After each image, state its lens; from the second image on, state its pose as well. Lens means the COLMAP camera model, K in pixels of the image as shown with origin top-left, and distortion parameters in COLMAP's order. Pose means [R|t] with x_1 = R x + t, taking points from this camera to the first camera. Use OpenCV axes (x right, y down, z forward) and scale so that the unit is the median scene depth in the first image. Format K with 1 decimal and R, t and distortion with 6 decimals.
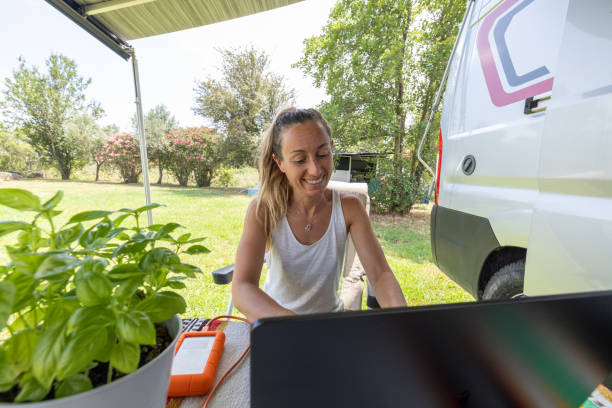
lens RADIAL K [[255.9, 0, 304.3], [0, 255.9, 204.1], [0, 0, 1]] dist [0.000863, 0.000115]
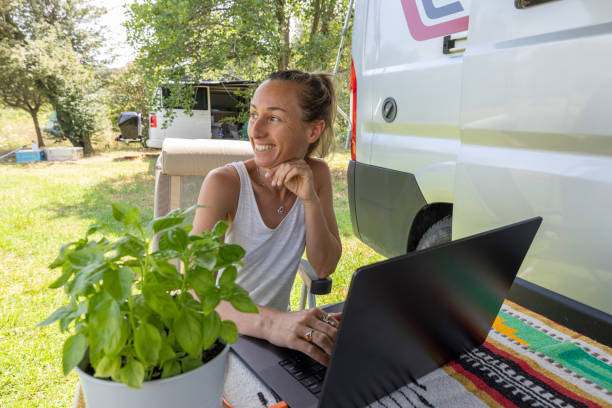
lens RADIAL K [[417.9, 0, 304.5], [0, 417.9, 202.9], [0, 0, 1]] dist [0.001351, -0.003942]
pose [[0.915926, -0.117457, 0.383775, -0.126741], [0.080175, 0.990491, 0.111801, -0.025277], [-0.393257, -0.071633, 0.916634, -0.113494]]
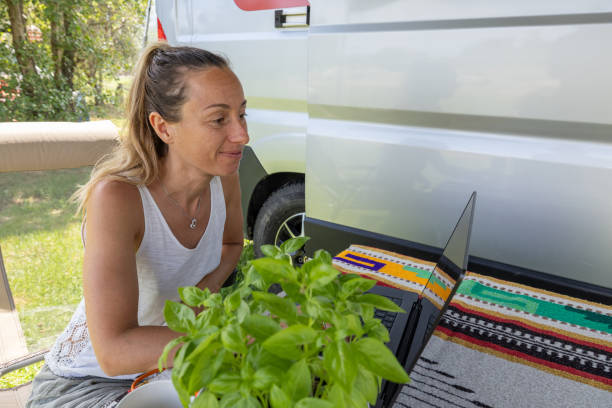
lens RADIAL K [[412.5, 0, 305.7], [0, 412.5, 202.9], [0, 0, 1]] dist [0.001595, 0.001640]
pose [[0.563894, -0.261355, 0.783401, -0.248257], [0.097489, 0.963036, 0.251111, -0.069079], [-0.820073, -0.065227, 0.568530, 0.021646]]
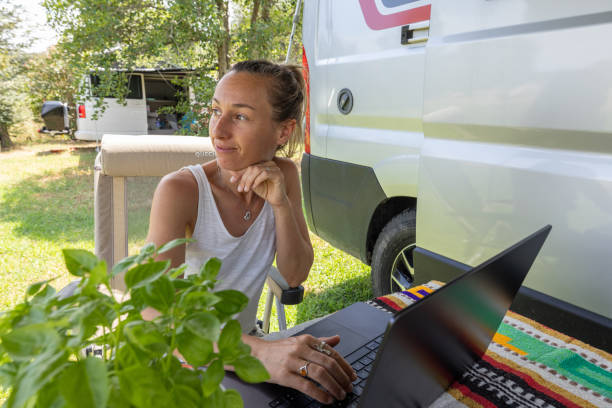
lens RADIAL K [[417.7, 0, 306.0], [0, 417.7, 204.0], [0, 0, 1]] dist [0.000465, -0.000777]
pose [[0.849044, -0.158677, 0.503930, -0.134881], [0.093642, 0.983928, 0.152045, -0.041210], [-0.519957, -0.081904, 0.850257, -0.050557]]
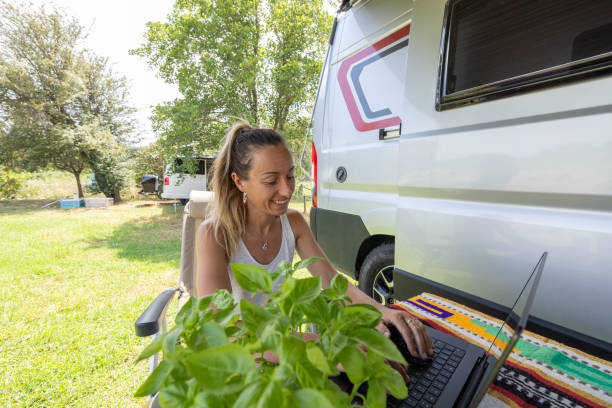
lens RADIAL K [[255.6, 0, 305.3], [0, 255.6, 202.8], [0, 0, 1]] dist [0.001815, 0.000237]
pose [[0.839435, -0.069424, 0.539008, -0.165534], [0.077344, 0.996973, 0.007955, -0.031334], [-0.537928, 0.035011, 0.842263, 0.029978]]
